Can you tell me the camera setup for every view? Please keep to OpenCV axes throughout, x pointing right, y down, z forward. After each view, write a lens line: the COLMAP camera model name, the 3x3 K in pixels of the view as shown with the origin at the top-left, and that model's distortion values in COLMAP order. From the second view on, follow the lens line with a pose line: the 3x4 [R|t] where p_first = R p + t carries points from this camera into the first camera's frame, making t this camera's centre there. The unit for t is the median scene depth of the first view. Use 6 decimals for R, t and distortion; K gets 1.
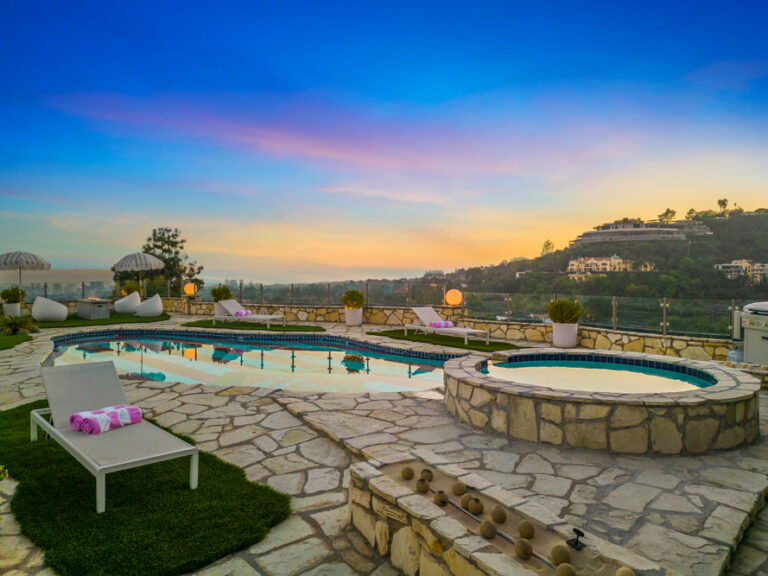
lens RADIAL K [[536.5, 0, 384.0], [0, 536.5, 288.0], [0, 0, 1]] dist [0.005175, 0.000002]
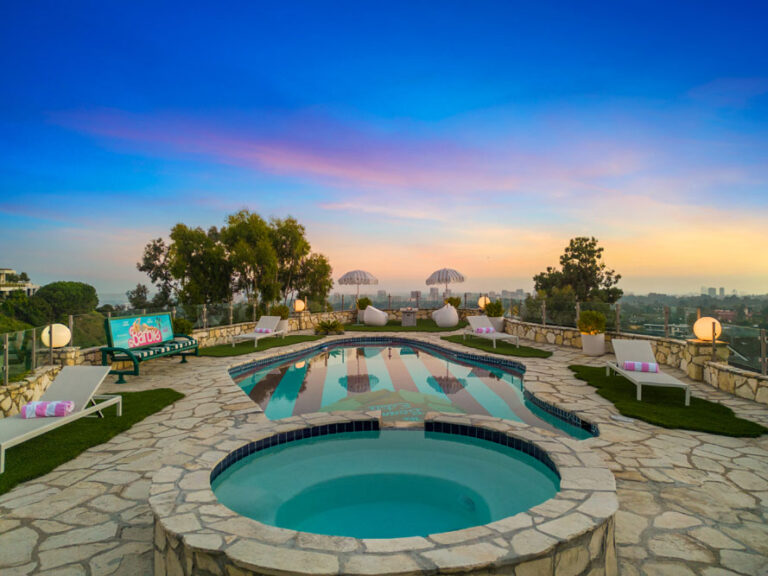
lens RADIAL K [[536.5, 0, 384.0], [0, 536.5, 288.0], [0, 0, 1]] dist [0.005175, 0.000002]
pose [[0.632963, 0.011610, -0.774095, 0.136707], [-0.018909, 0.999821, -0.000466, -0.009770], [0.773951, 0.014932, 0.633069, 0.076063]]
